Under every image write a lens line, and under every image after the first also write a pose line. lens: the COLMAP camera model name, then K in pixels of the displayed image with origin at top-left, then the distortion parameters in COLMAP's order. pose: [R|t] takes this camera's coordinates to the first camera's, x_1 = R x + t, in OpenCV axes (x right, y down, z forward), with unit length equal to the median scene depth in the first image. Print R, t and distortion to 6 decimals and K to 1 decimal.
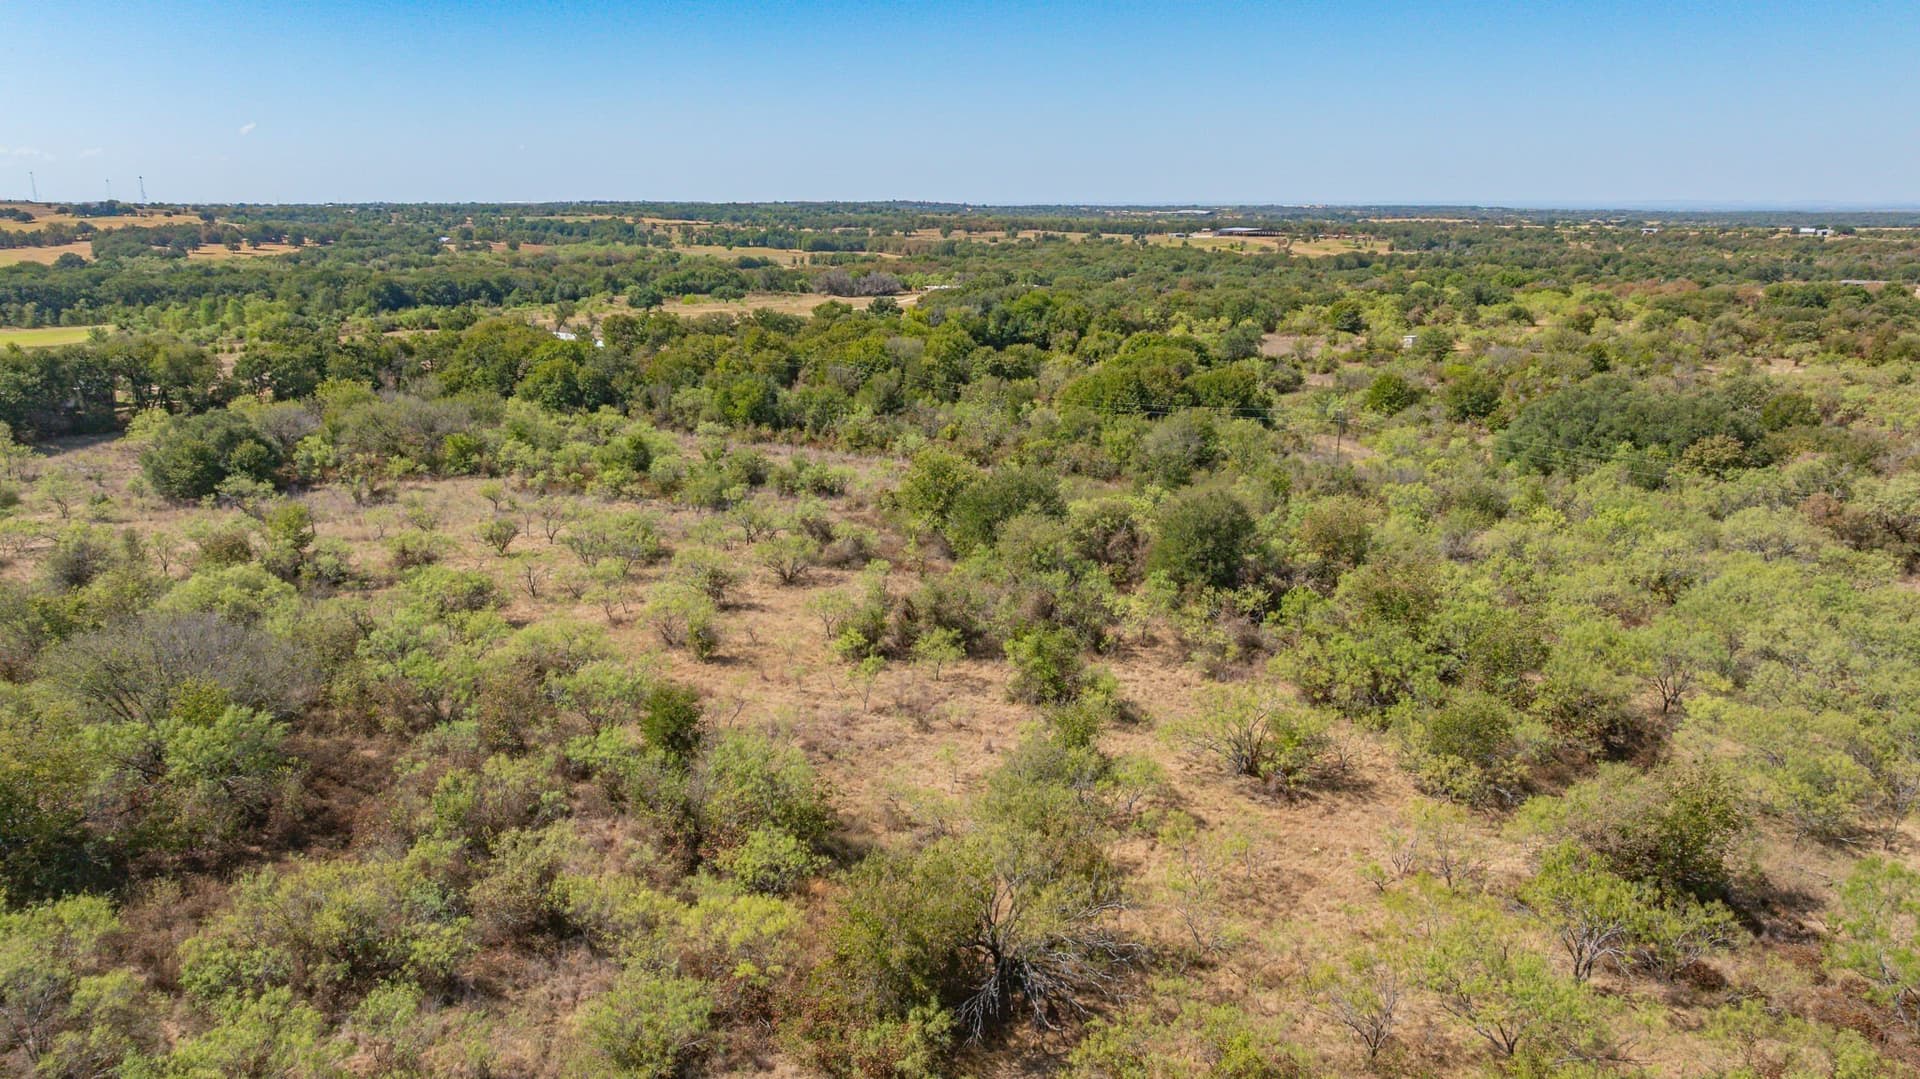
lens RADIAL K [[1372.0, 0, 956.7], [0, 1372.0, 521.3], [0, 0, 1]] dist [-0.032566, 0.028716]
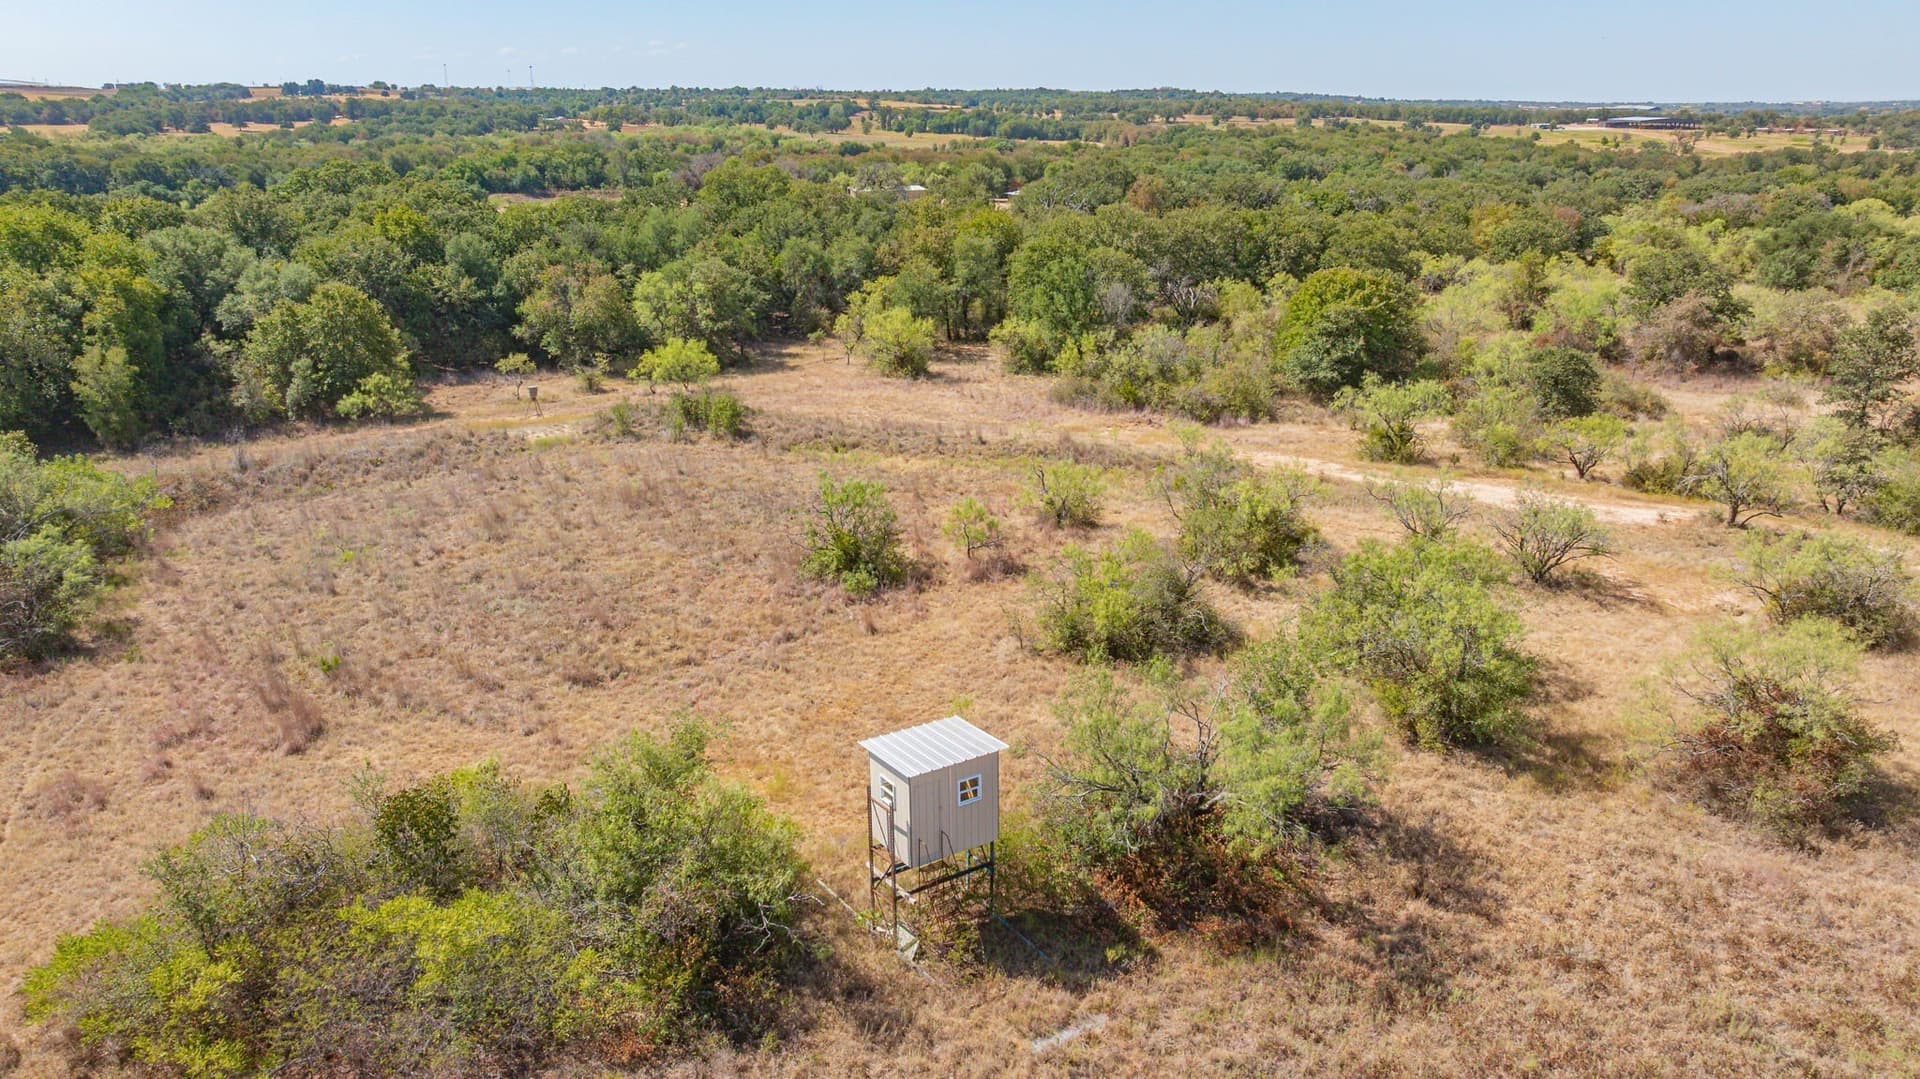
lens RADIAL K [[1372.0, 0, 961.2], [0, 1372.0, 542.6], [0, 0, 1]] dist [-0.032566, 0.028716]
pose [[0.957313, 0.092625, -0.273811, 0.108118], [-0.069241, 0.993172, 0.093887, -0.048061], [0.280637, -0.070920, 0.957190, 0.271583]]
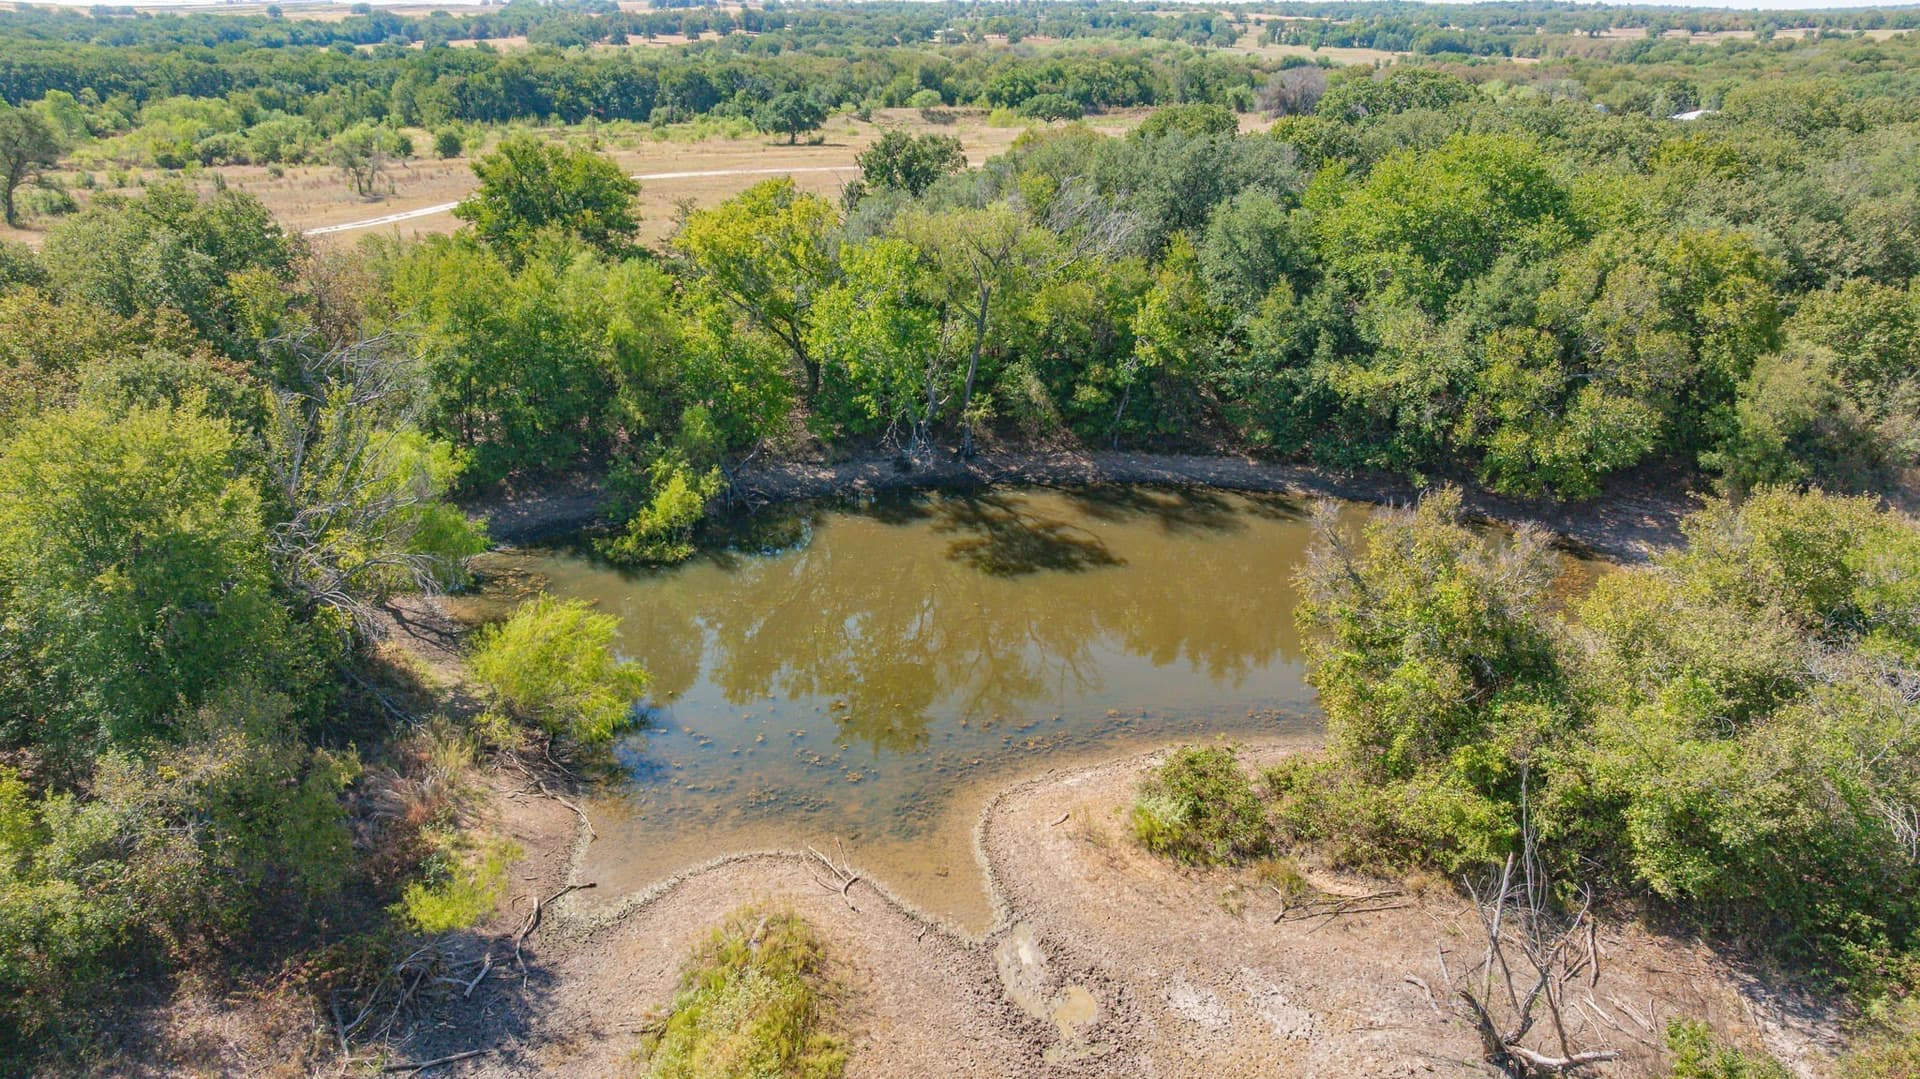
lens RADIAL K [[1372.0, 0, 959.0], [0, 1372.0, 535.7], [0, 0, 1]] dist [-0.032566, 0.028716]
pose [[0.884197, 0.165557, -0.436792, 0.029088], [-0.104307, 0.981452, 0.160849, -0.046902], [0.455320, -0.096662, 0.885065, 0.274571]]
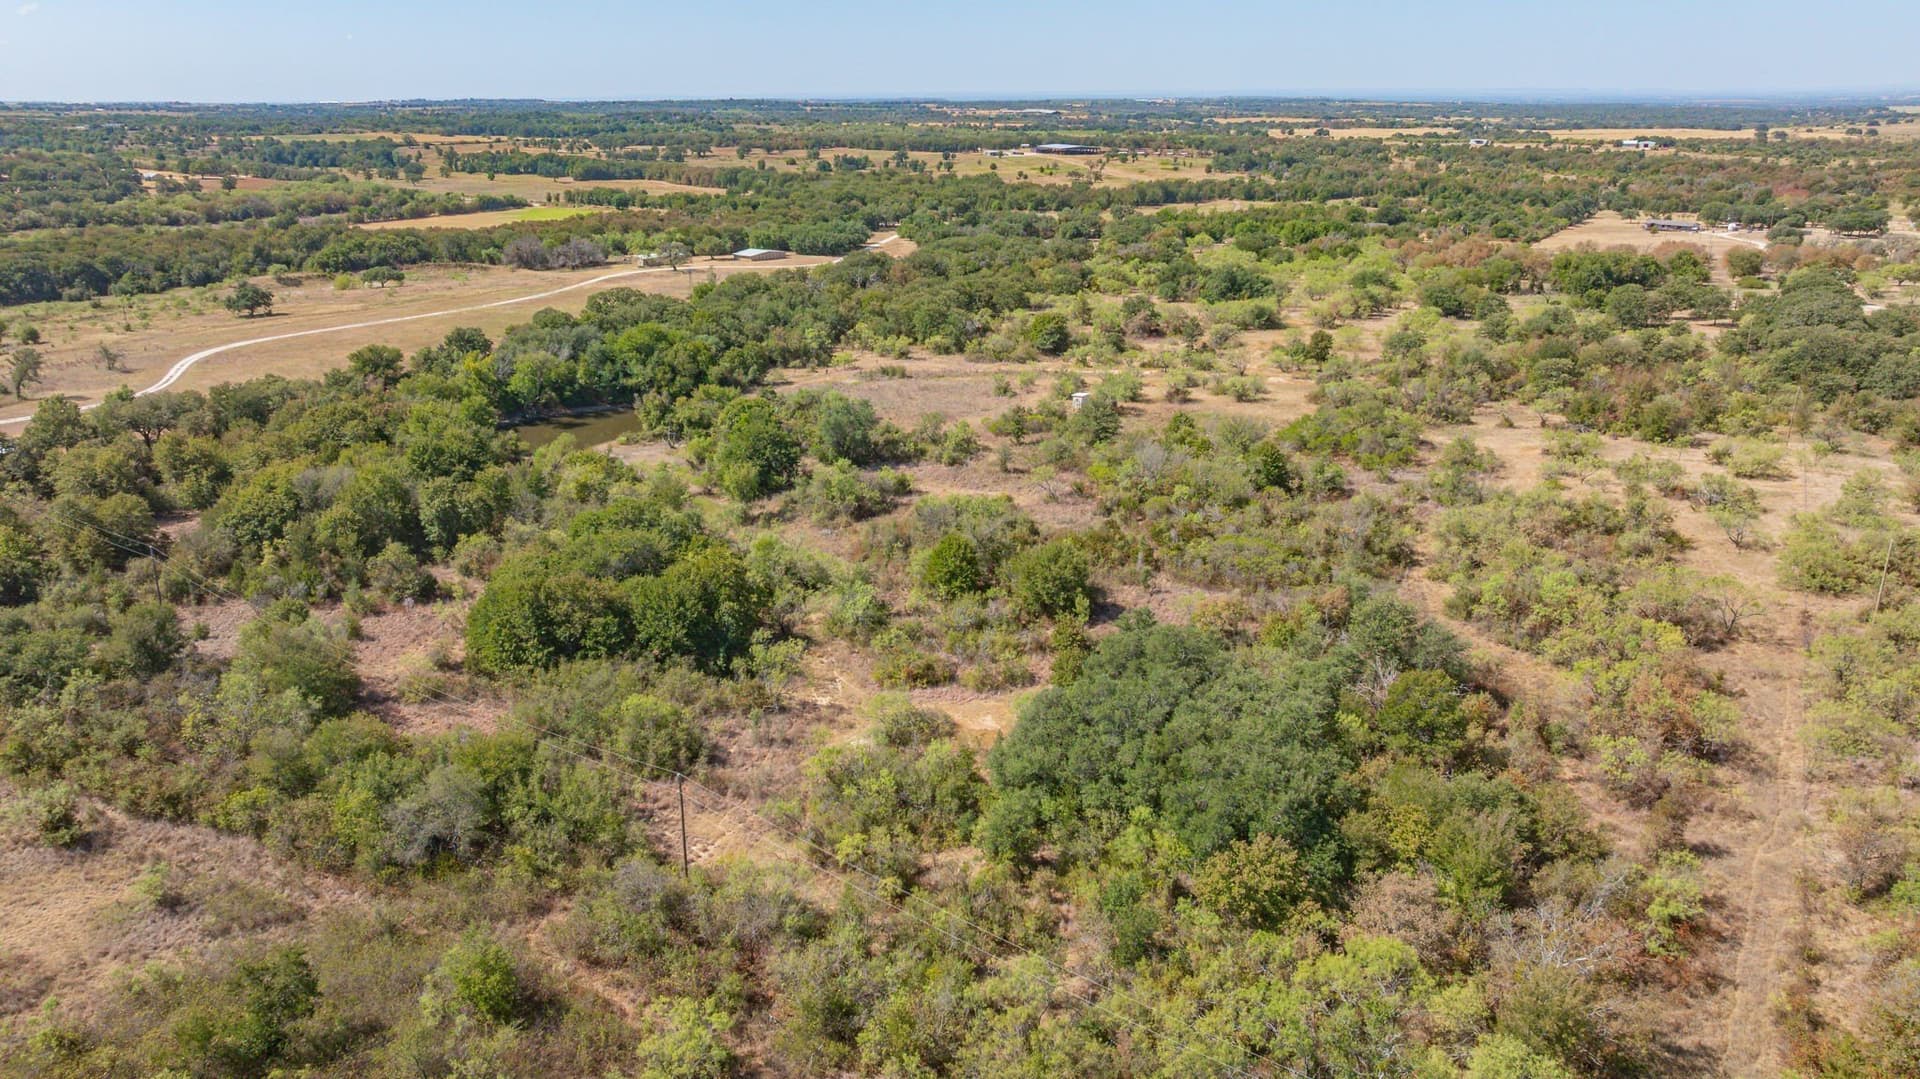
lens RADIAL K [[1372.0, 0, 968.2], [0, 1372.0, 538.5], [0, 0, 1]] dist [-0.032566, 0.028716]
pose [[0.994577, -0.035709, 0.097682, 0.055587], [0.027058, 0.995709, 0.088492, -0.037227], [-0.100423, -0.085369, 0.991276, 0.062834]]
